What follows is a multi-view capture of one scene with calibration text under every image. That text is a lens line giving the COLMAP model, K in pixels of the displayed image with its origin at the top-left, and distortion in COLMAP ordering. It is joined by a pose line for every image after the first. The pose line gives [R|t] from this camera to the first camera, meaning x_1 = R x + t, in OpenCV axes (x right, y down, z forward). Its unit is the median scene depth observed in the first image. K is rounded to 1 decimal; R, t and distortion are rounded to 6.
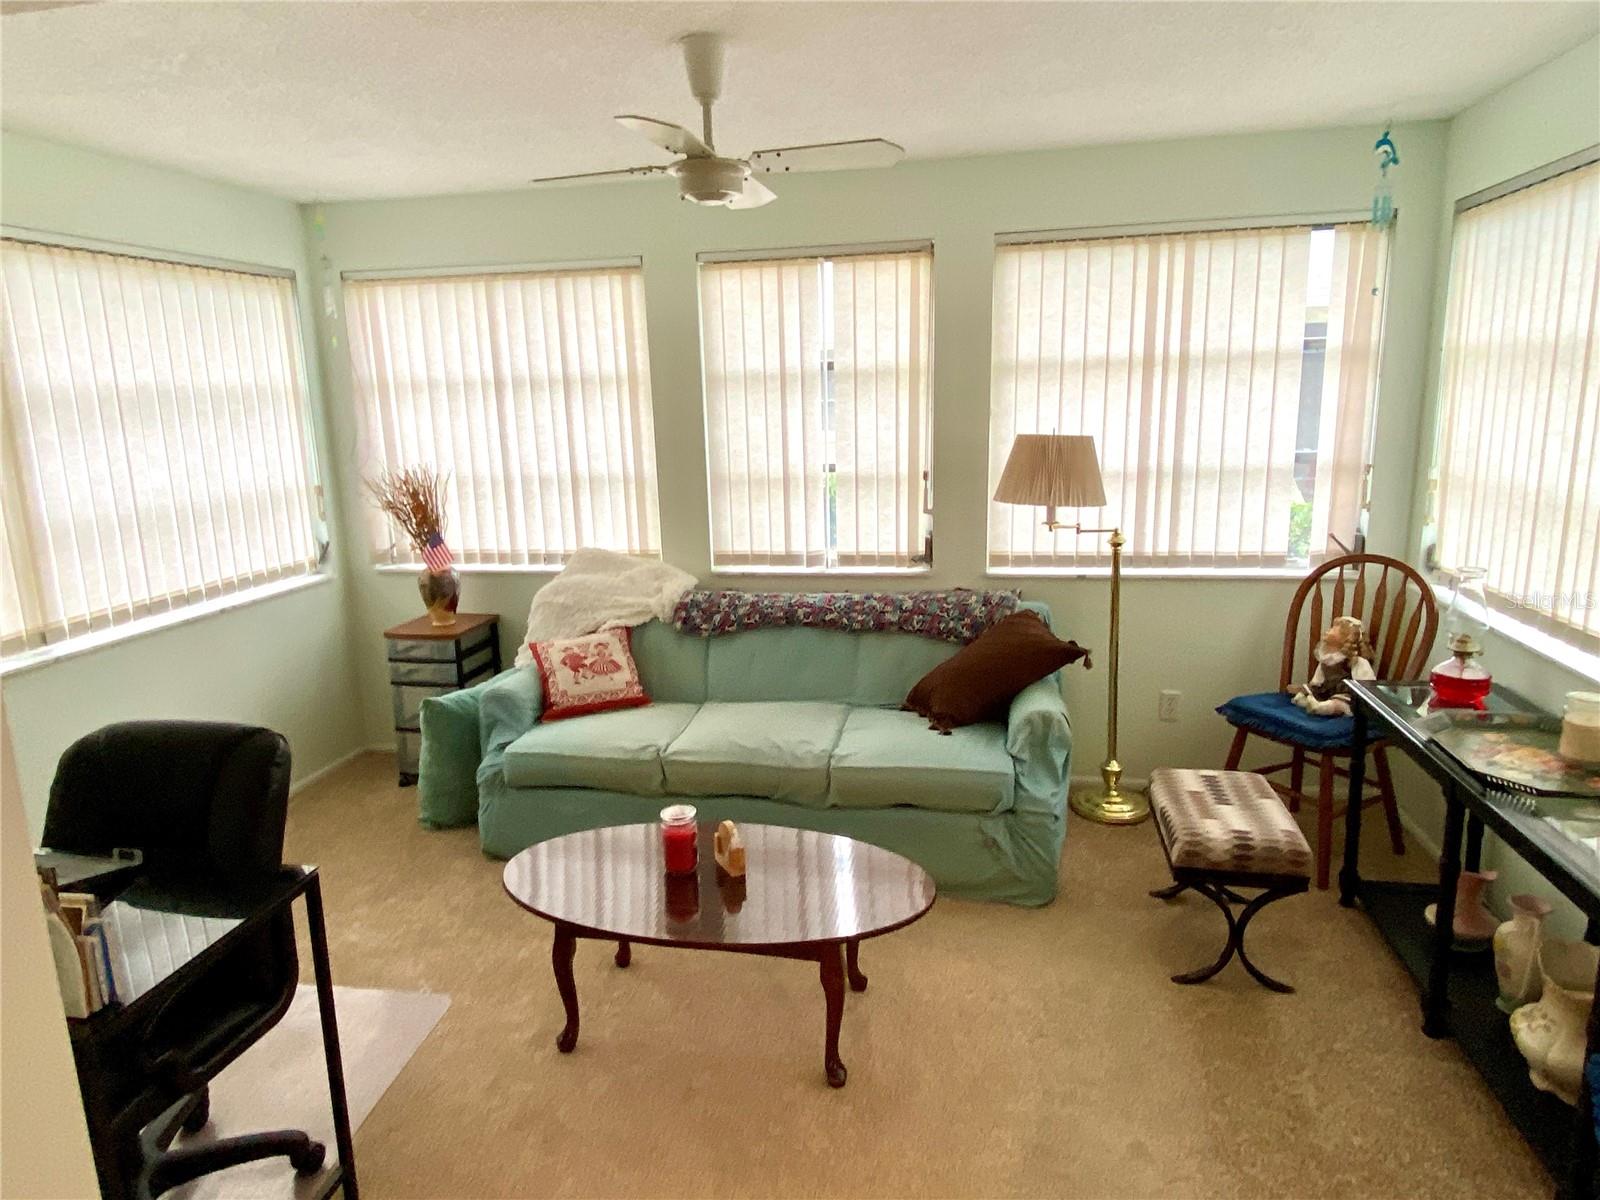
lens RADIAL K [[995.4, 0, 803.2], [0, 995.4, 577.5], [0, 0, 1]] dist [0.059959, -0.001995]
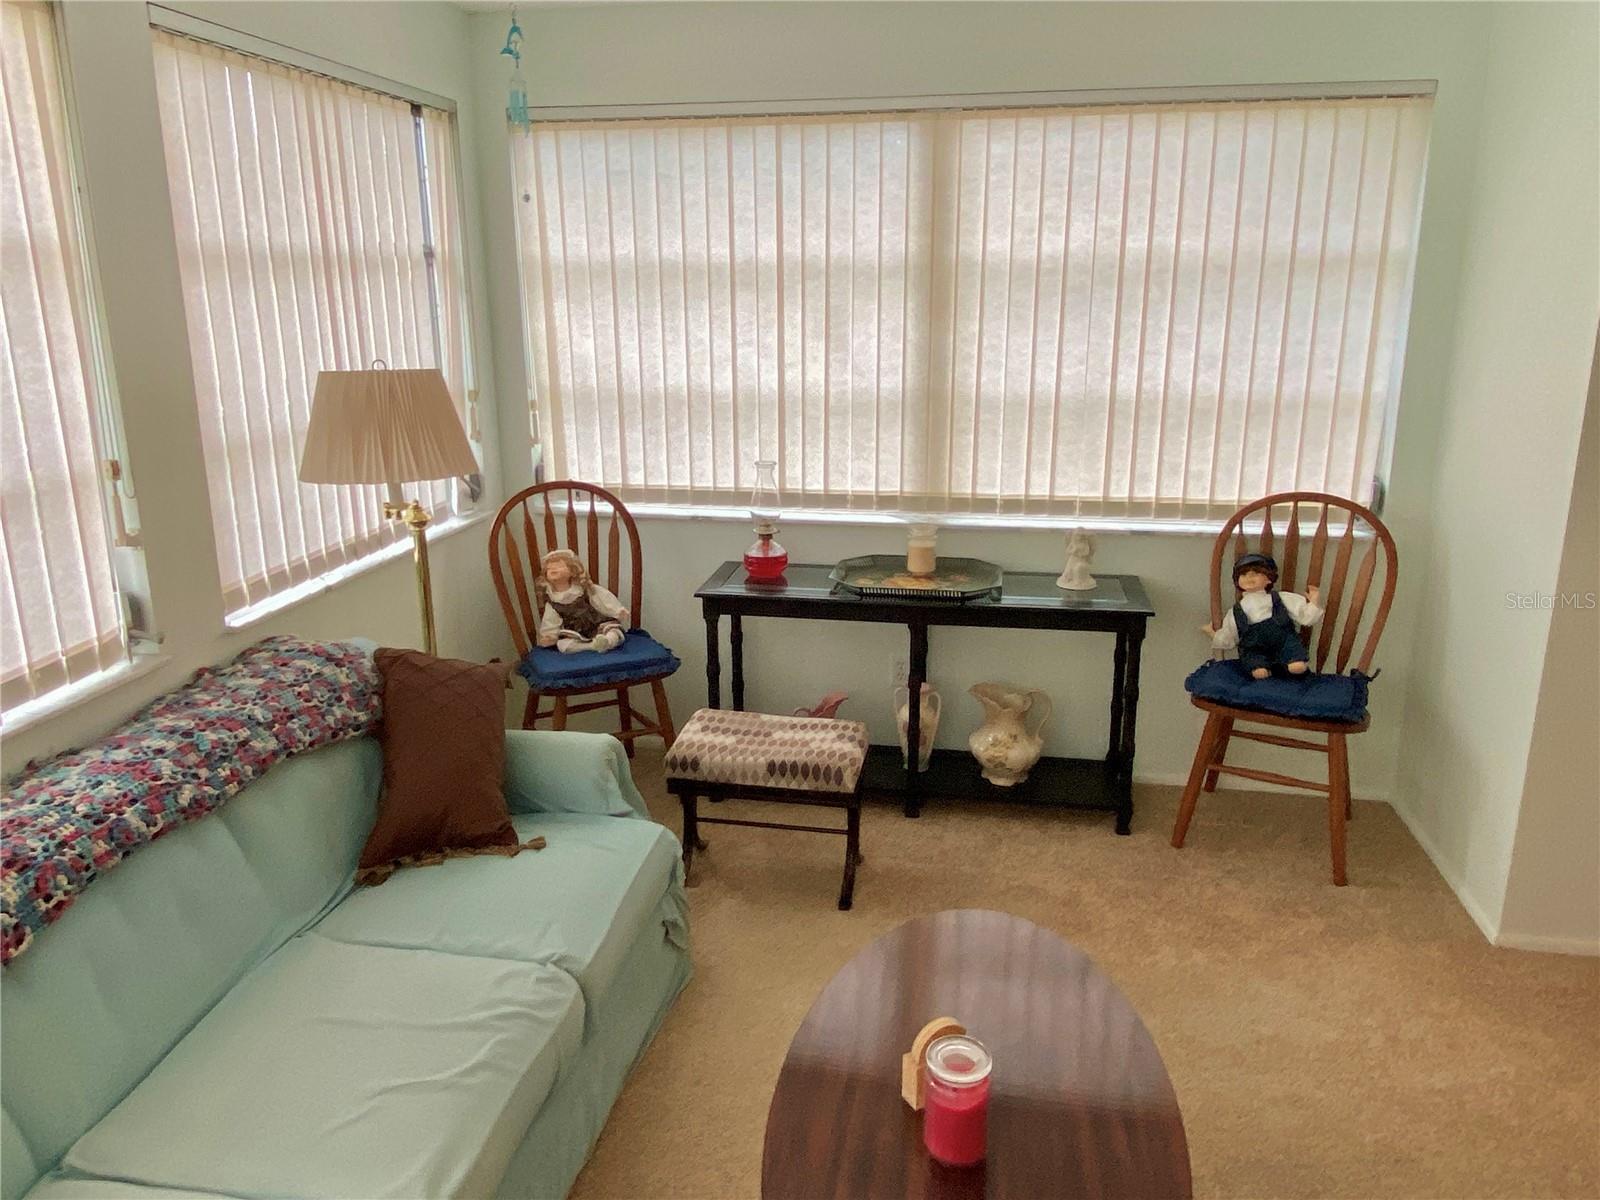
lens RADIAL K [[1141.1, 0, 800.4], [0, 1141.1, 589.1], [0, 0, 1]] dist [0.067535, -0.086950]
pose [[-0.028576, -0.234806, 0.971622, -0.470728], [0.178084, 0.955273, 0.236092, -0.125029], [-0.983600, 0.179777, 0.014518, 0.698116]]
